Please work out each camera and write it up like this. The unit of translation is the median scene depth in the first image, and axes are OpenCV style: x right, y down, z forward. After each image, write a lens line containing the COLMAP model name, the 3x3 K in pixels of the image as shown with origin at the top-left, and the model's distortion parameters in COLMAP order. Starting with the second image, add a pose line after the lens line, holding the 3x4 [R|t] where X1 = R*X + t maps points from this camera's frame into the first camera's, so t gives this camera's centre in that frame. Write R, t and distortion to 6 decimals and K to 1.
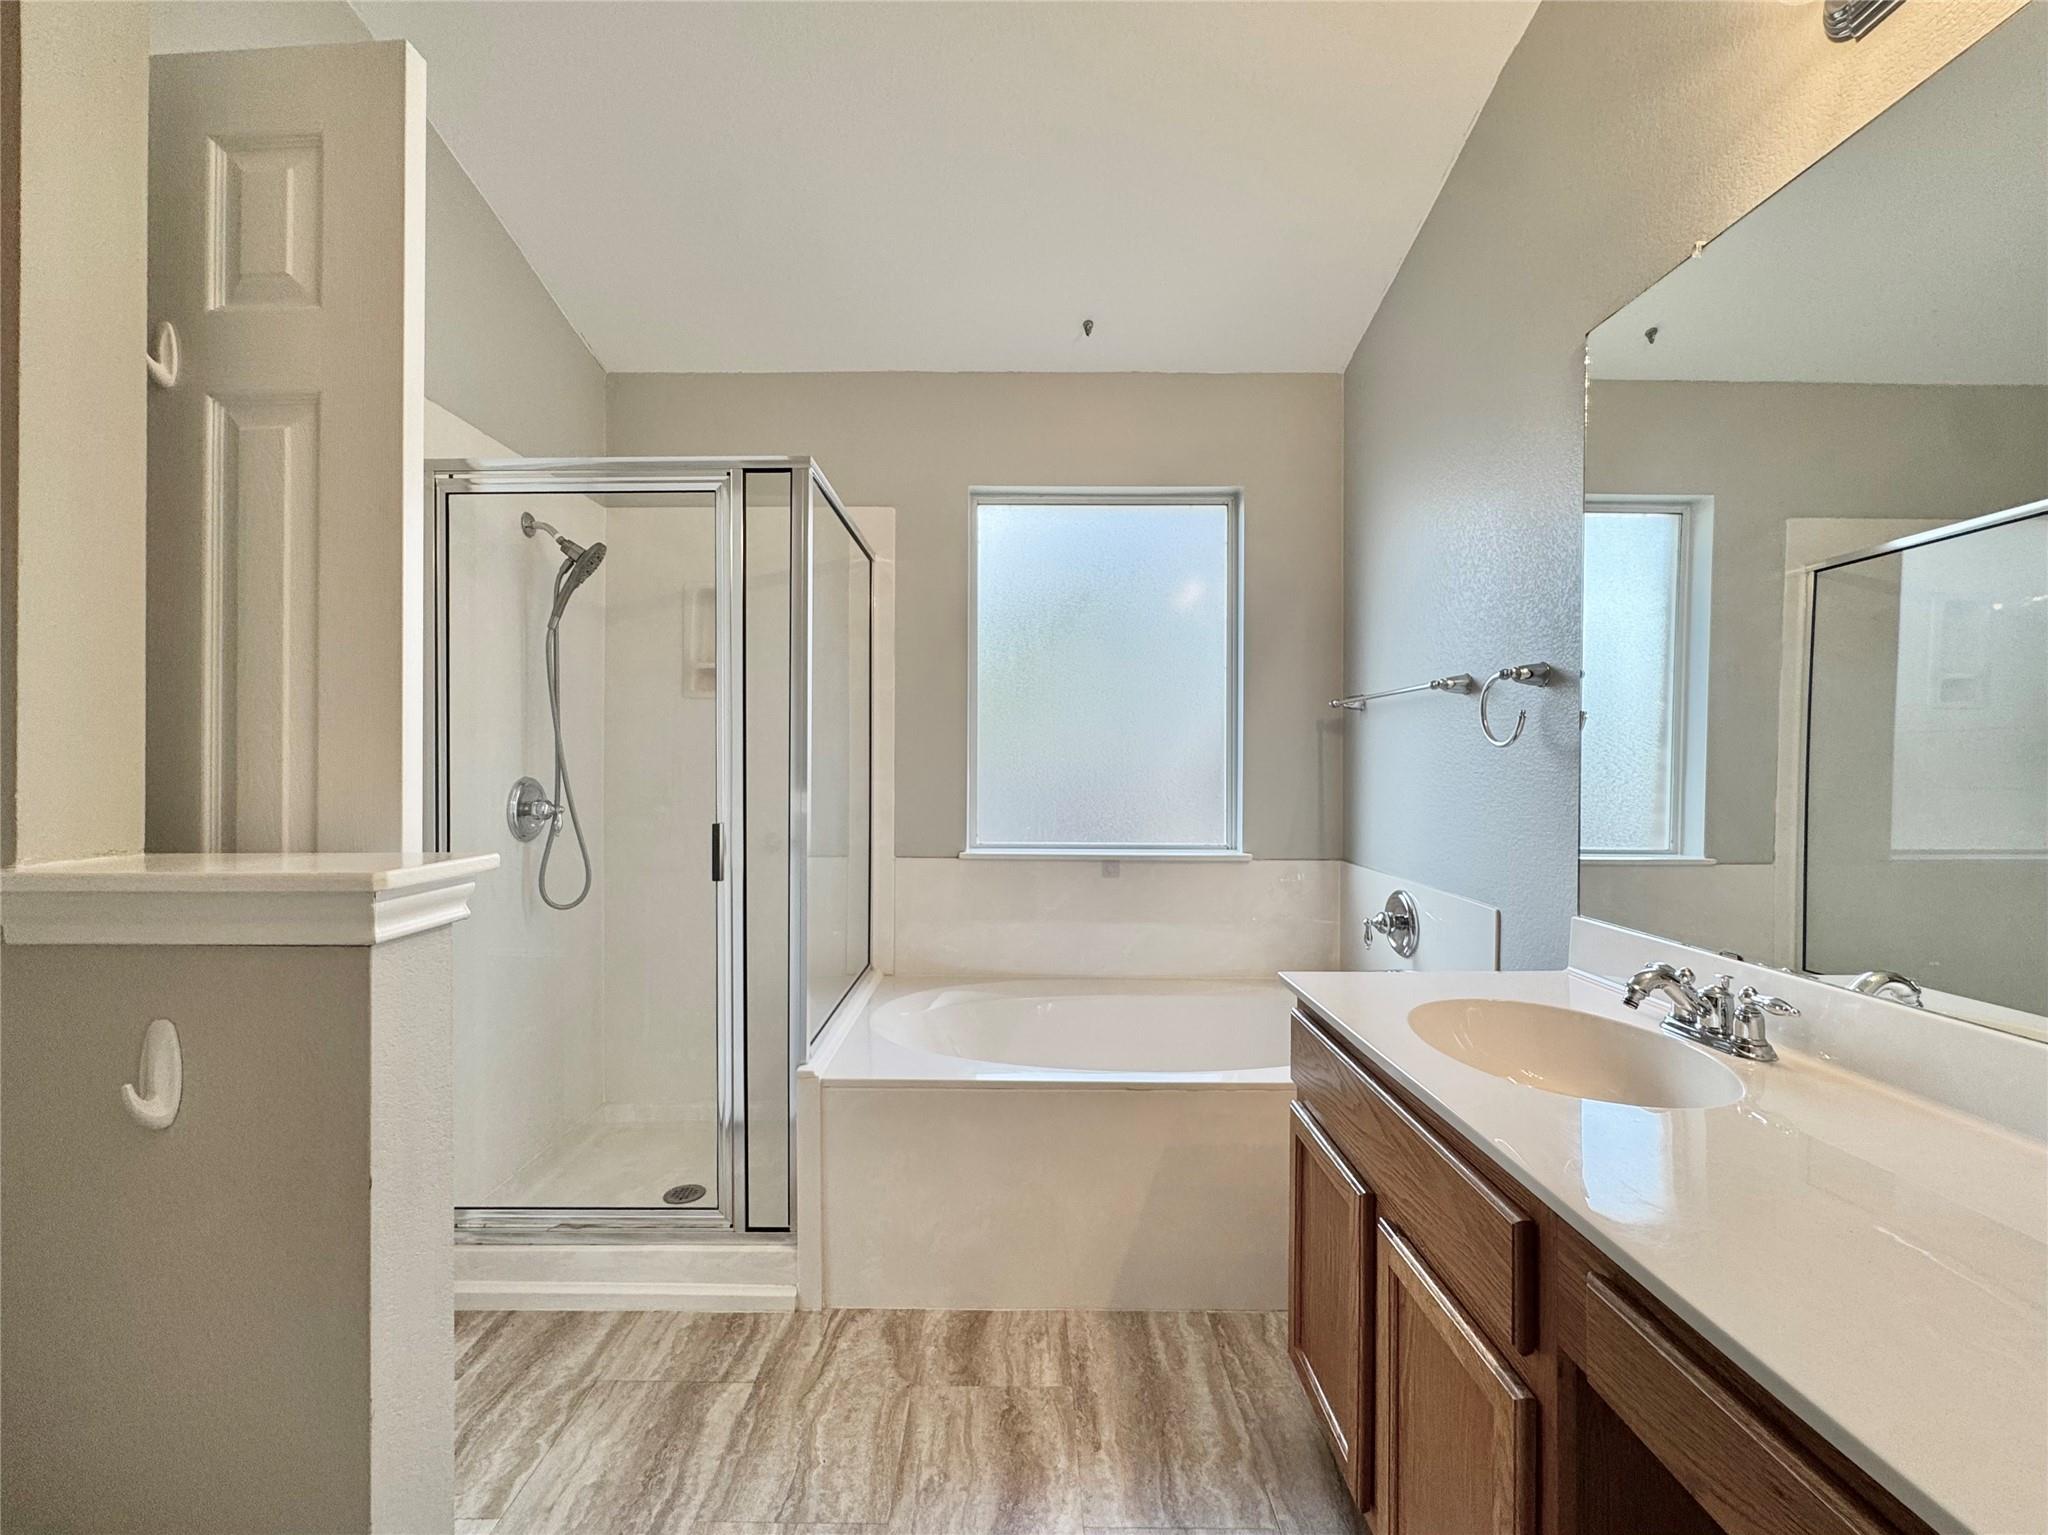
lens RADIAL K [[818.8, 0, 1026.2], [0, 818.8, 767.3], [0, 0, 1]] dist [-0.002167, -0.000052]
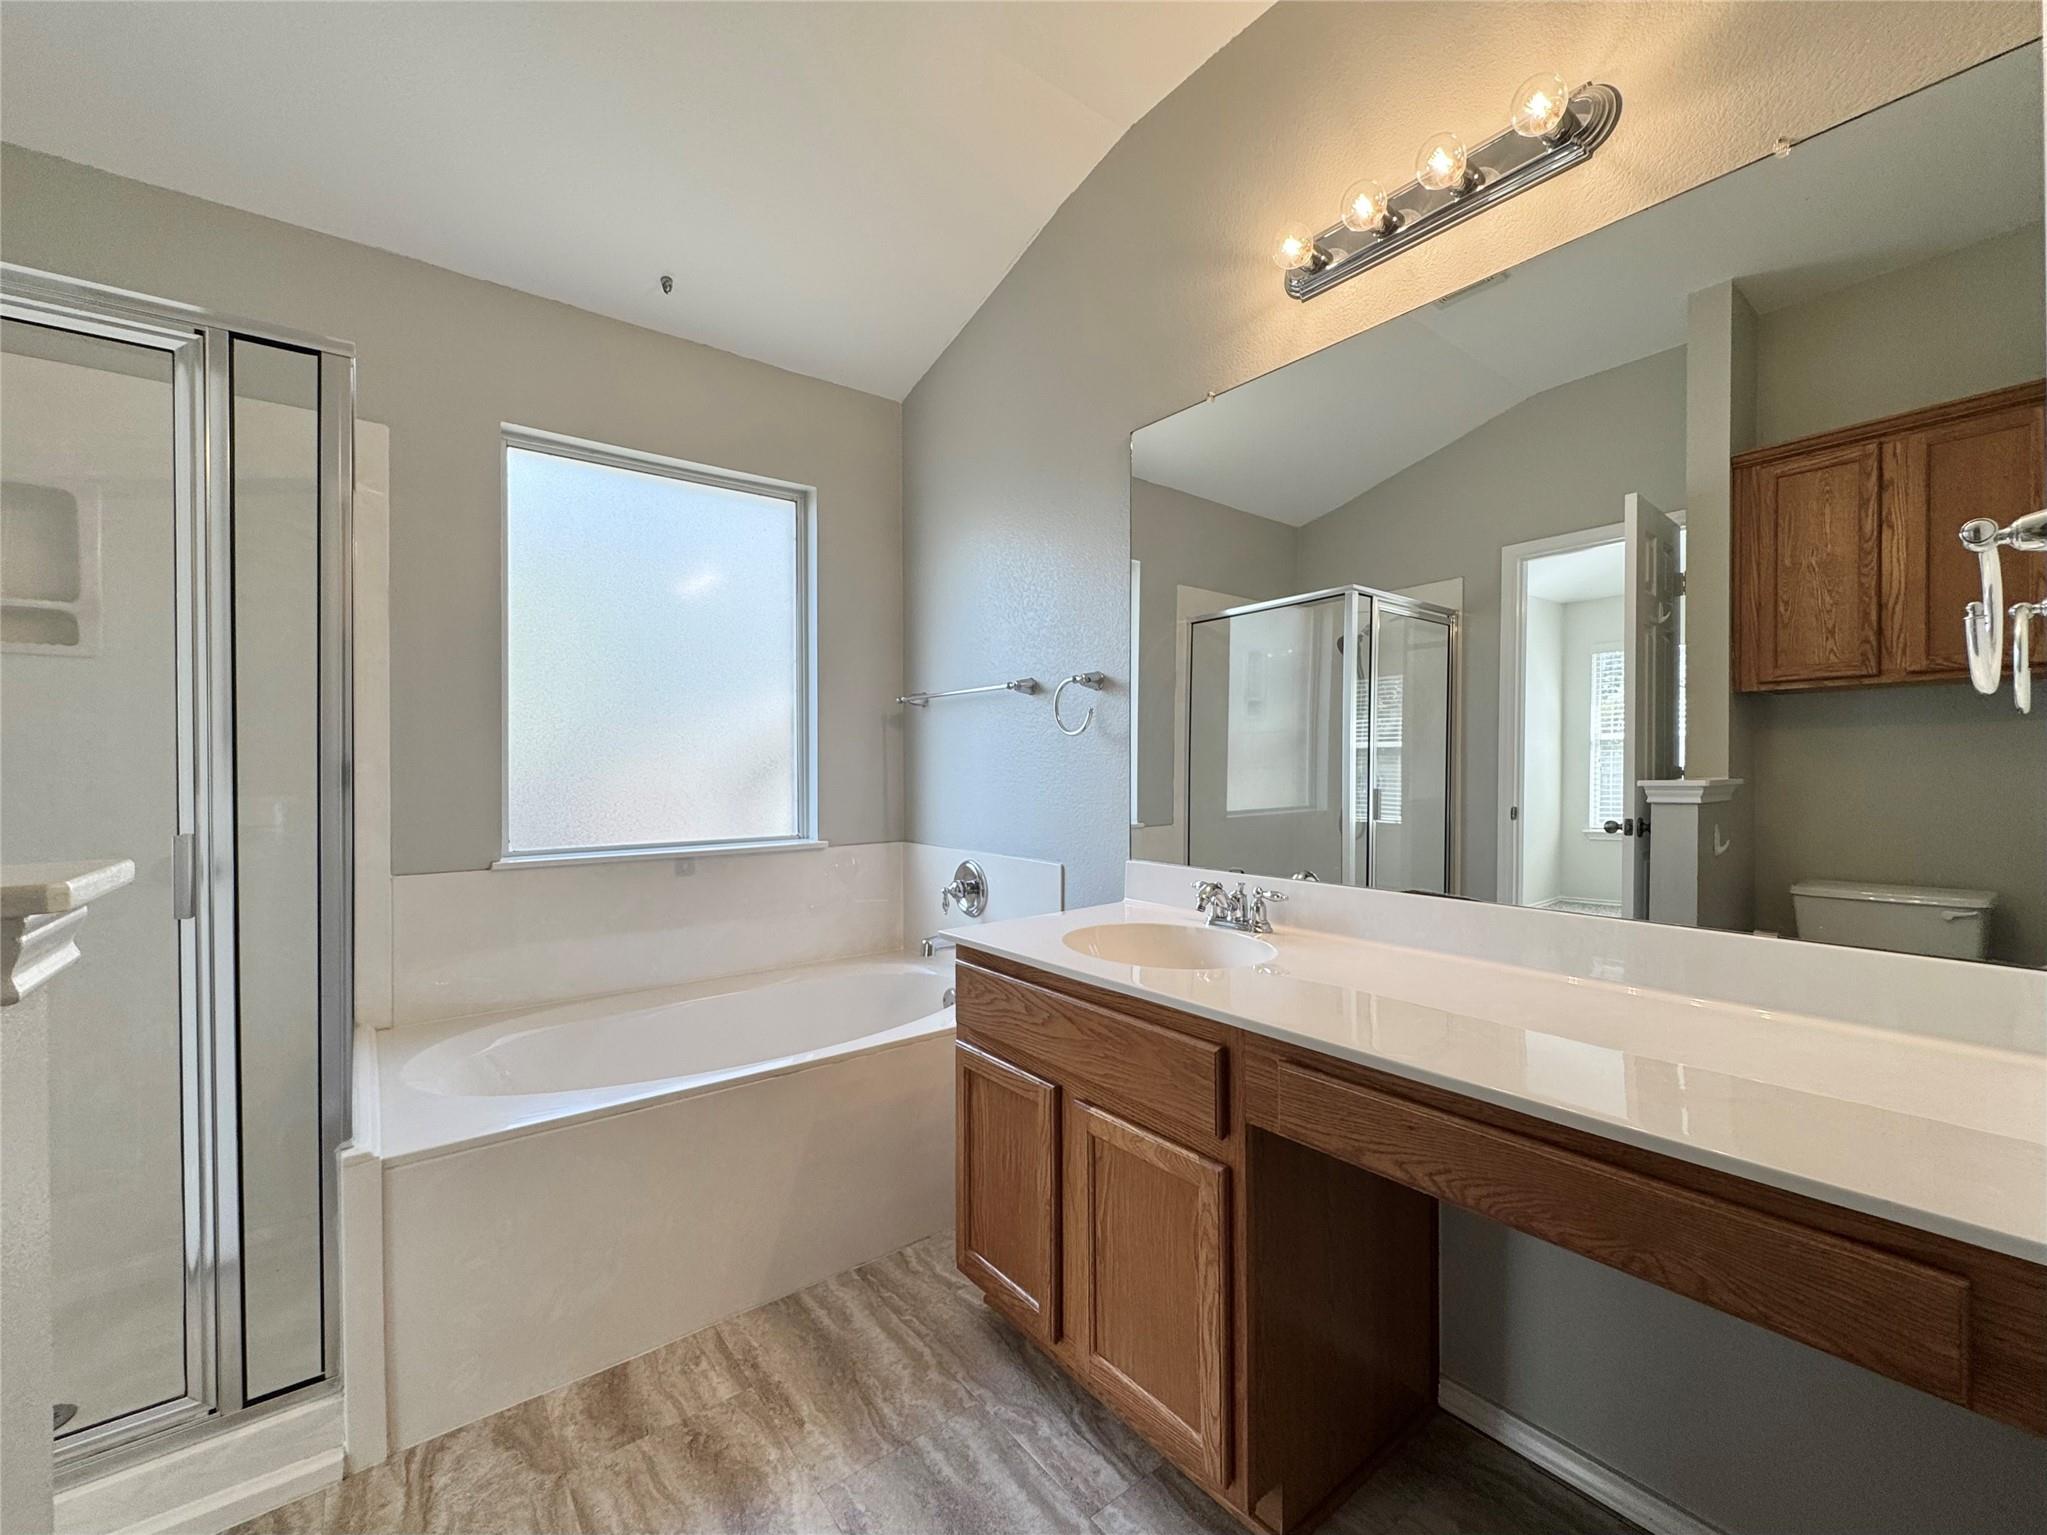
lens RADIAL K [[839.5, 0, 1003.8], [0, 839.5, 770.2], [0, 0, 1]] dist [-0.003319, 0.000054]
pose [[0.791274, -0.010727, 0.611367, -0.289716], [0.012260, 0.999923, 0.001677, 0.023918], [-0.611339, 0.006169, 0.791345, 0.022104]]
